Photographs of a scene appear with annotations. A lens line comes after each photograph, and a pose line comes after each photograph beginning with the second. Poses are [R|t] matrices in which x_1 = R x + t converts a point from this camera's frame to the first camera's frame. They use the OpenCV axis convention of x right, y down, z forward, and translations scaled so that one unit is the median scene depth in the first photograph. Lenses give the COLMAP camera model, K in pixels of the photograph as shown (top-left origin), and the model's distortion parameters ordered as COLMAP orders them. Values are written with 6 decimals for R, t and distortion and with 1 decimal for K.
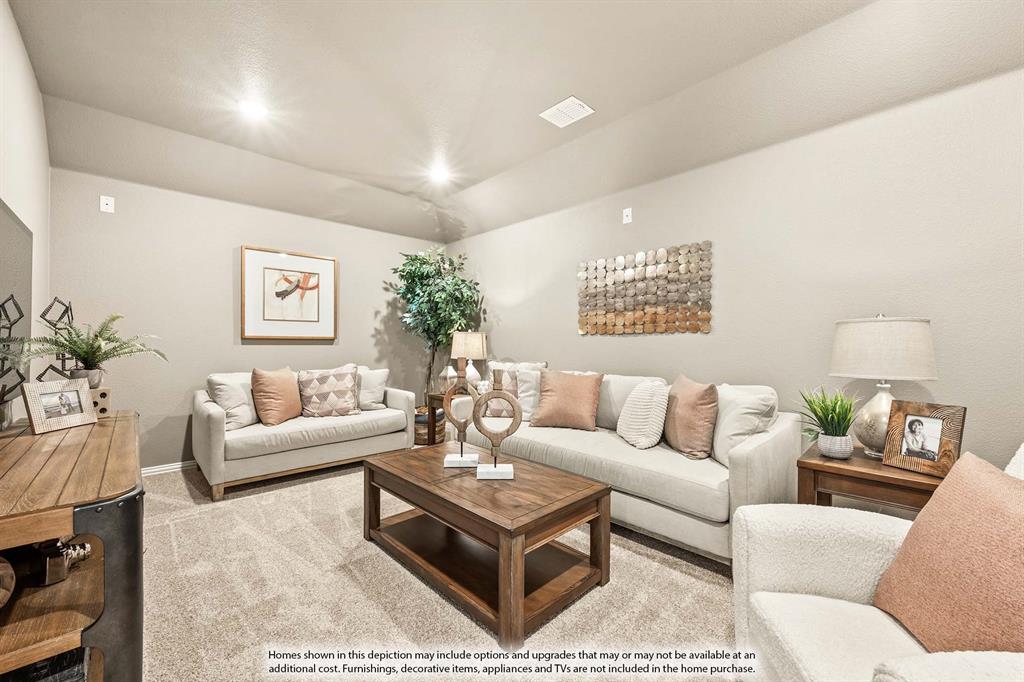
lens RADIAL K [[413.7, 0, 510.2], [0, 413.7, 341.8], [0, 0, 1]] dist [0.001787, -0.001133]
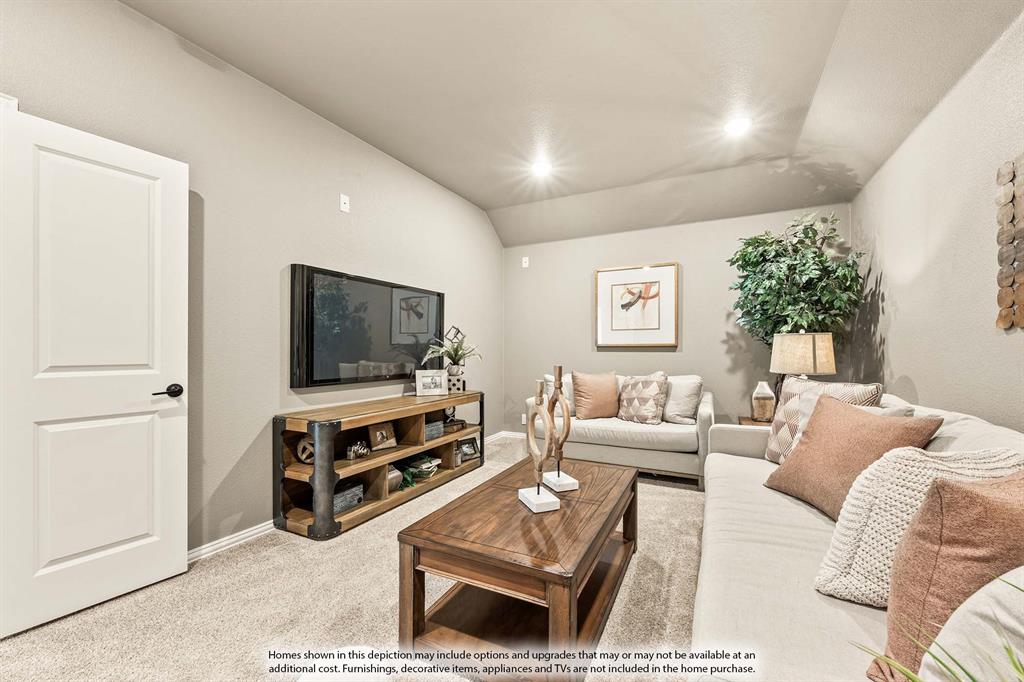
lens RADIAL K [[413.7, 0, 510.0], [0, 413.7, 347.7], [0, 0, 1]] dist [0.001787, -0.001133]
pose [[0.322087, -0.006446, -0.946688, 0.396160], [0.004179, 0.999977, -0.005388, 0.001361], [0.946701, -0.002221, 0.322107, 0.347199]]
